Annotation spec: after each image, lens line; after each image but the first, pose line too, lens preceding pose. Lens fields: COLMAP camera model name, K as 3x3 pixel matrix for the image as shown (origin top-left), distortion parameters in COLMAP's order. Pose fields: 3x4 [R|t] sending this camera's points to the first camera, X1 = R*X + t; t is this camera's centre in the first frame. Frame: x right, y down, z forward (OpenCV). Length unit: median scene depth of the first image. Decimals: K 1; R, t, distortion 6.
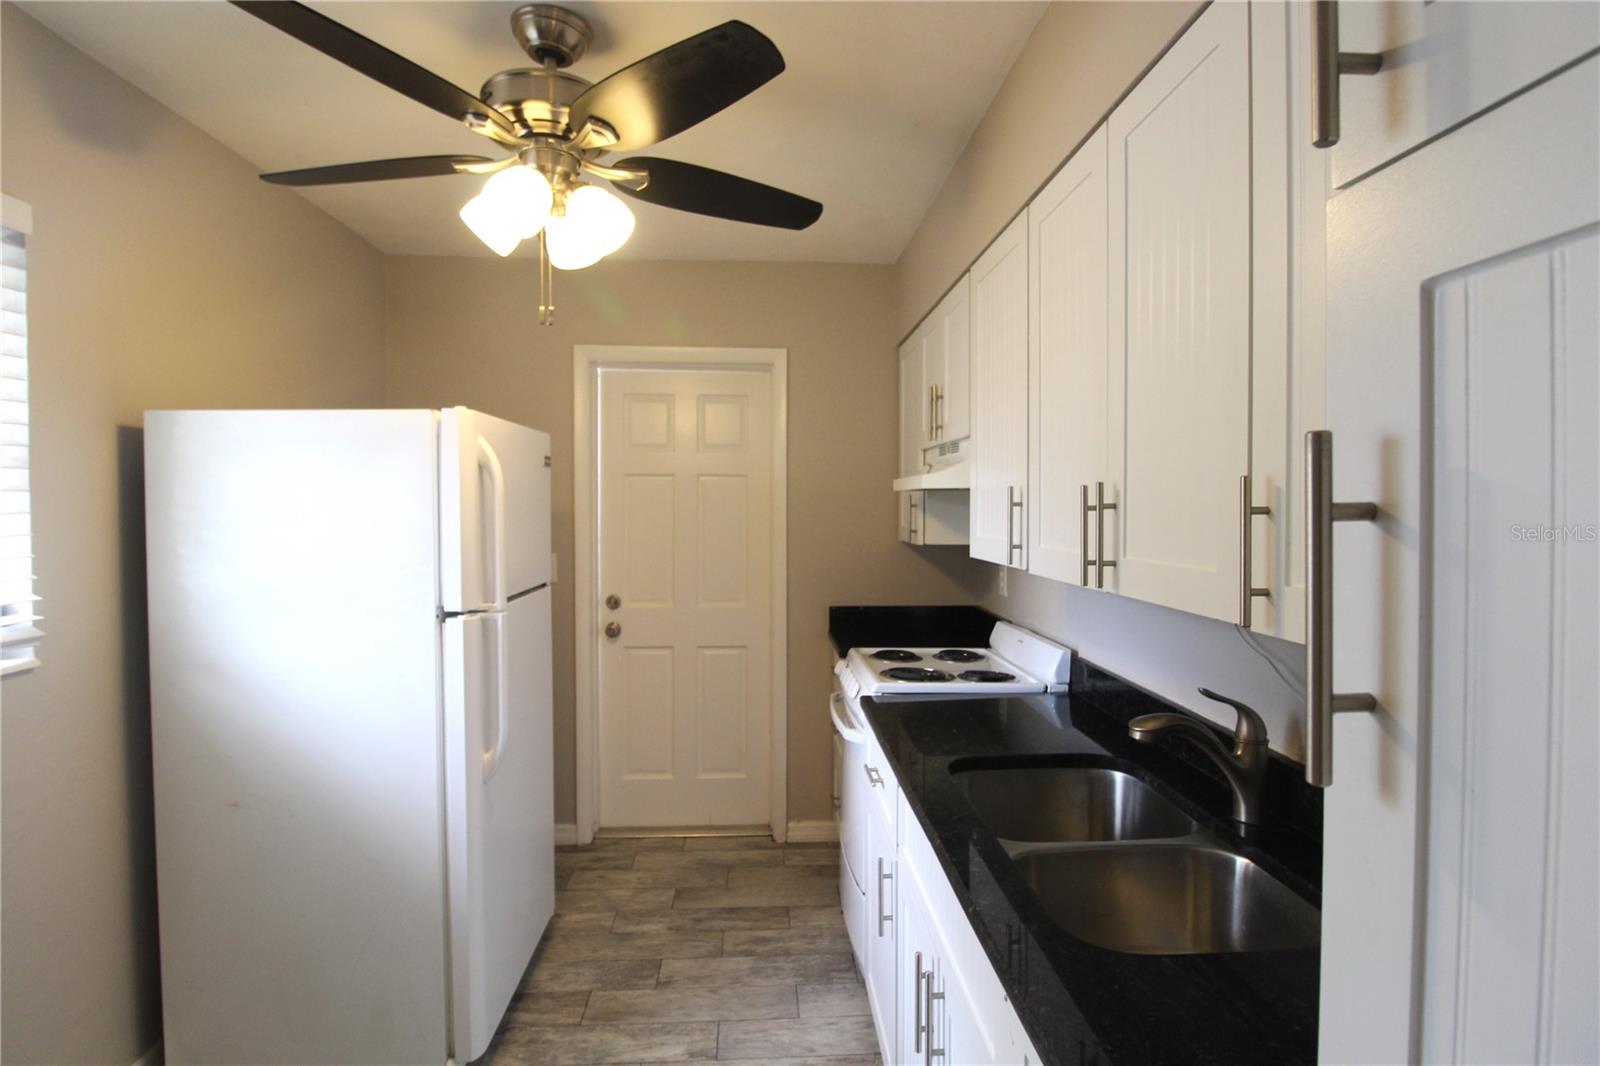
lens RADIAL K [[773.9, 0, 794.1], [0, 773.9, 520.9], [0, 0, 1]] dist [-0.003255, -0.000669]
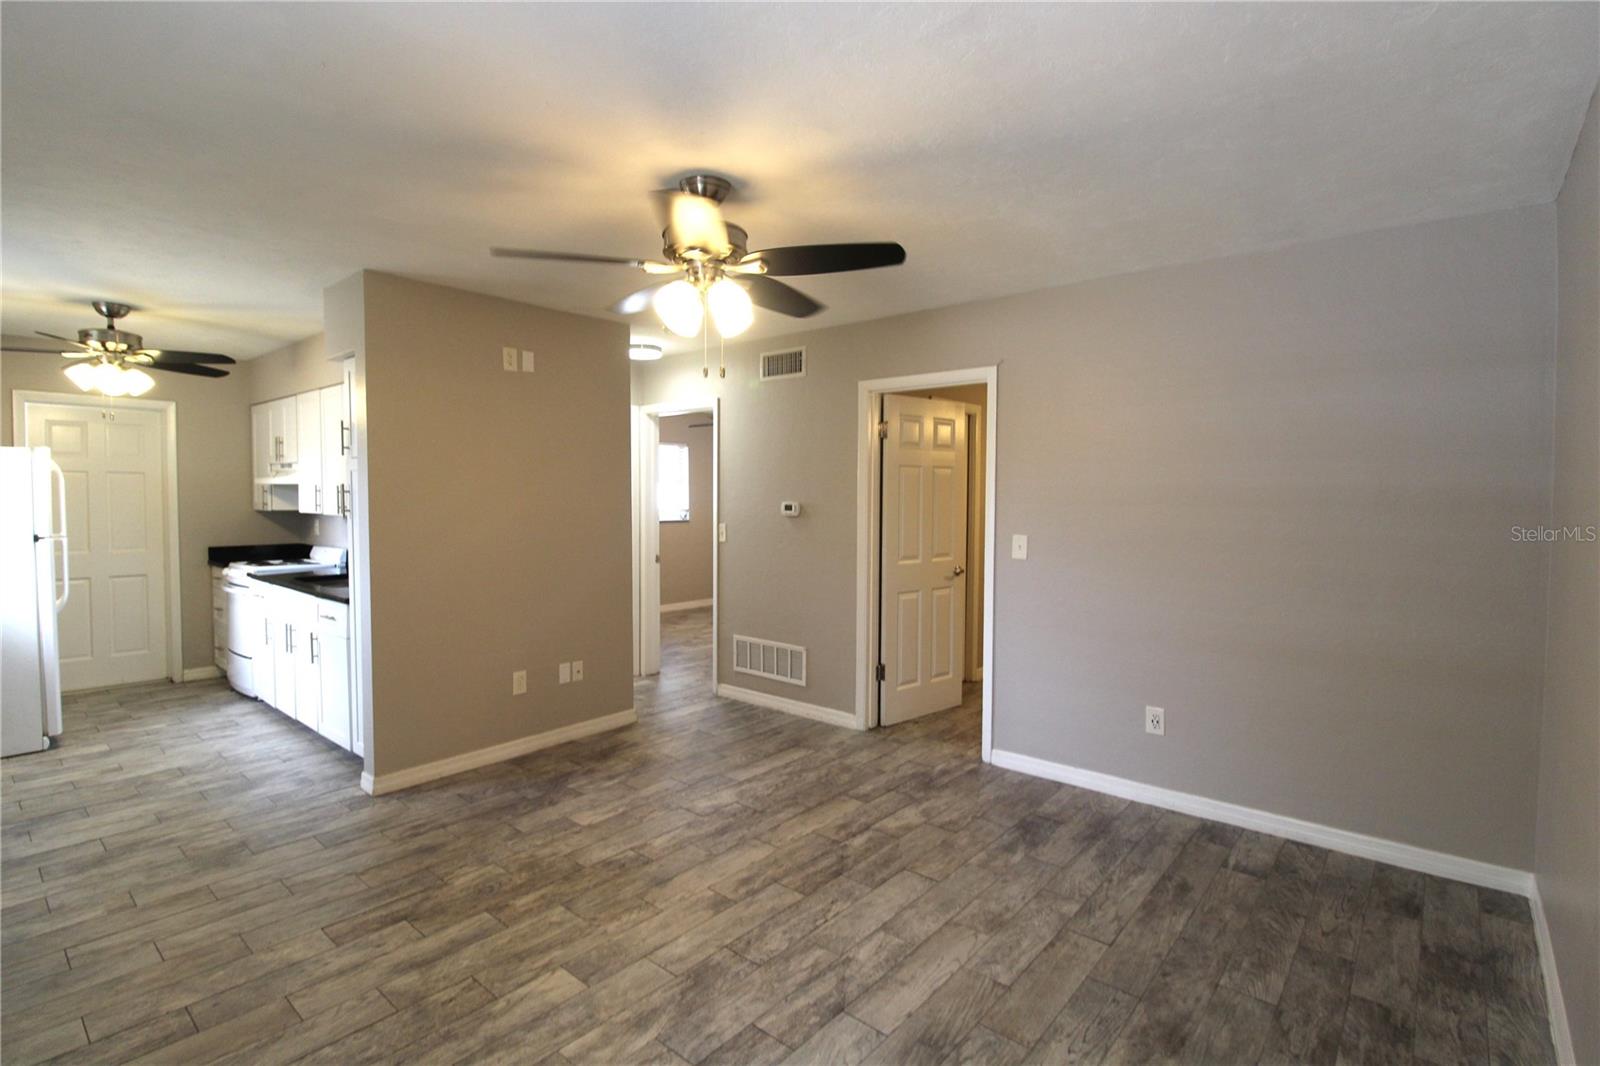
lens RADIAL K [[773.9, 0, 794.1], [0, 773.9, 520.9], [0, 0, 1]] dist [-0.003255, -0.000669]
pose [[0.692293, -0.027259, 0.721101, -0.353533], [0.012378, 0.999588, 0.025903, 0.022653], [-0.721510, -0.009006, 0.692345, -1.423082]]
